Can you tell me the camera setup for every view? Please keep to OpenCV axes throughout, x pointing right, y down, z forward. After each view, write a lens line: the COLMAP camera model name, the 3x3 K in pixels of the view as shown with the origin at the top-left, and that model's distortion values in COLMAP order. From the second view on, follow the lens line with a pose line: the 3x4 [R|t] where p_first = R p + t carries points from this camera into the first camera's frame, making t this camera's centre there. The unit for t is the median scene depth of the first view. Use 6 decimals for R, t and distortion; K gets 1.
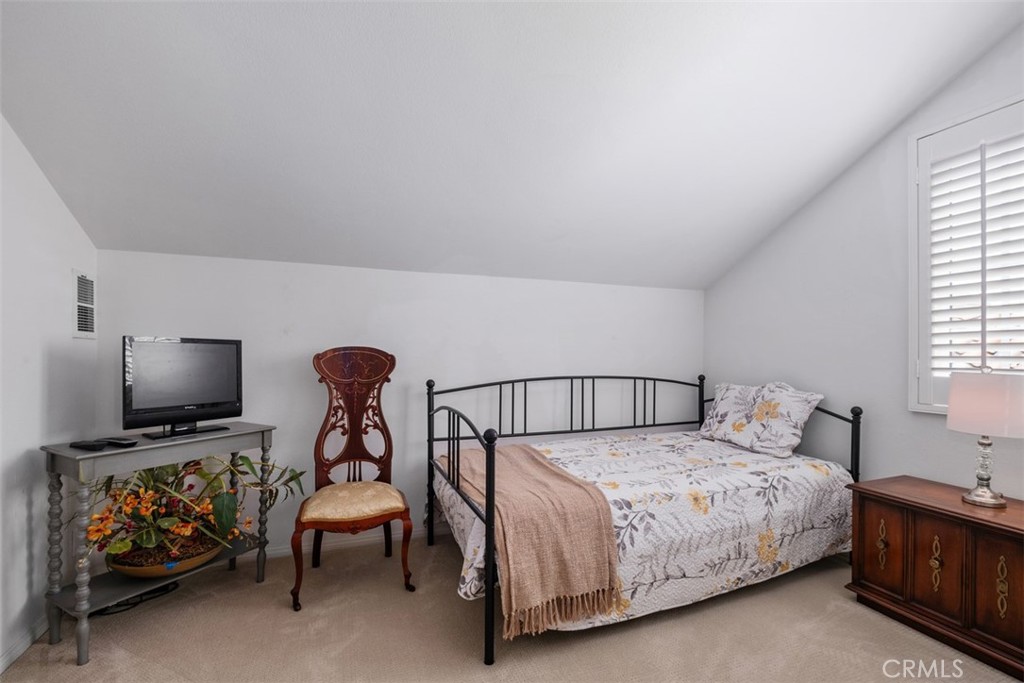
lens RADIAL K [[444.0, 0, 515.5], [0, 444.0, 350.1], [0, 0, 1]] dist [0.003412, -0.003969]
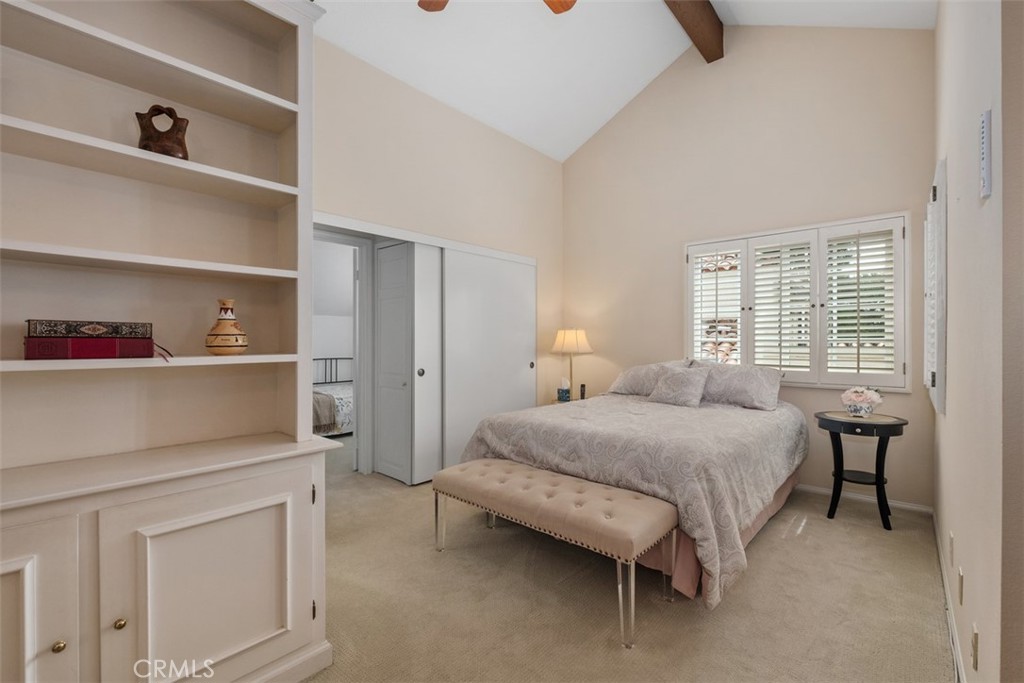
lens RADIAL K [[444.0, 0, 516.1], [0, 444.0, 334.4], [0, 0, 1]] dist [0.003412, -0.003969]
pose [[0.882729, 0.003829, 0.469866, -0.138502], [-0.004752, 0.999988, 0.000777, -0.118960], [-0.469857, -0.002919, 0.882737, -2.486984]]
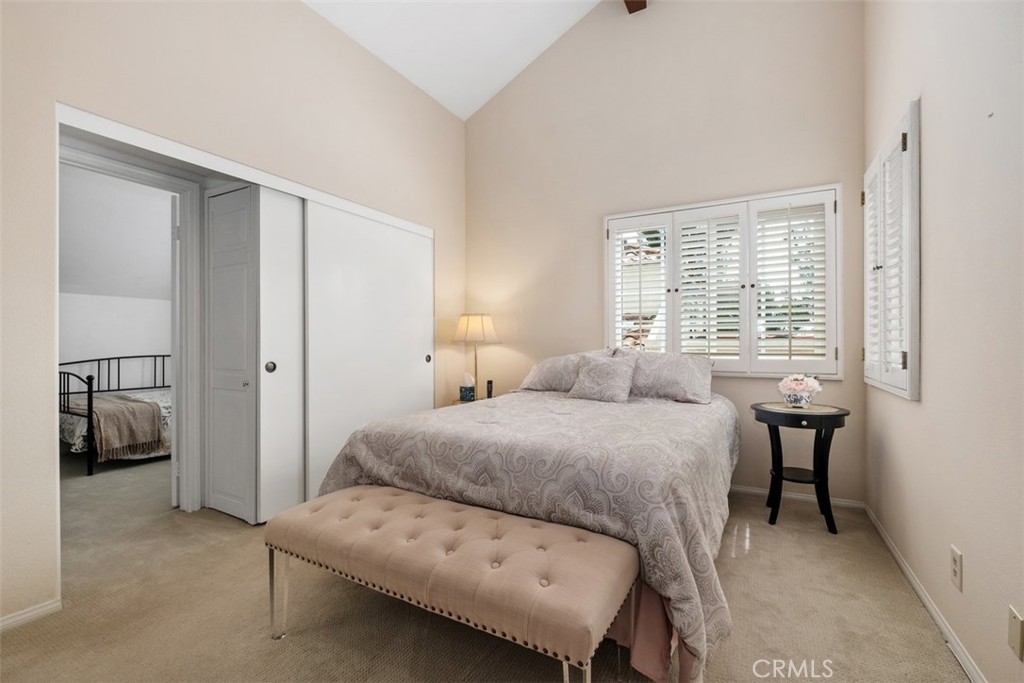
lens RADIAL K [[444.0, 0, 509.8], [0, 444.0, 339.5], [0, 0, 1]] dist [0.003412, -0.003969]
pose [[0.767050, -0.002591, 0.641582, 0.130155], [-0.003428, 0.999961, 0.008137, -0.036968], [-0.641578, -0.008441, 0.767011, -2.069570]]
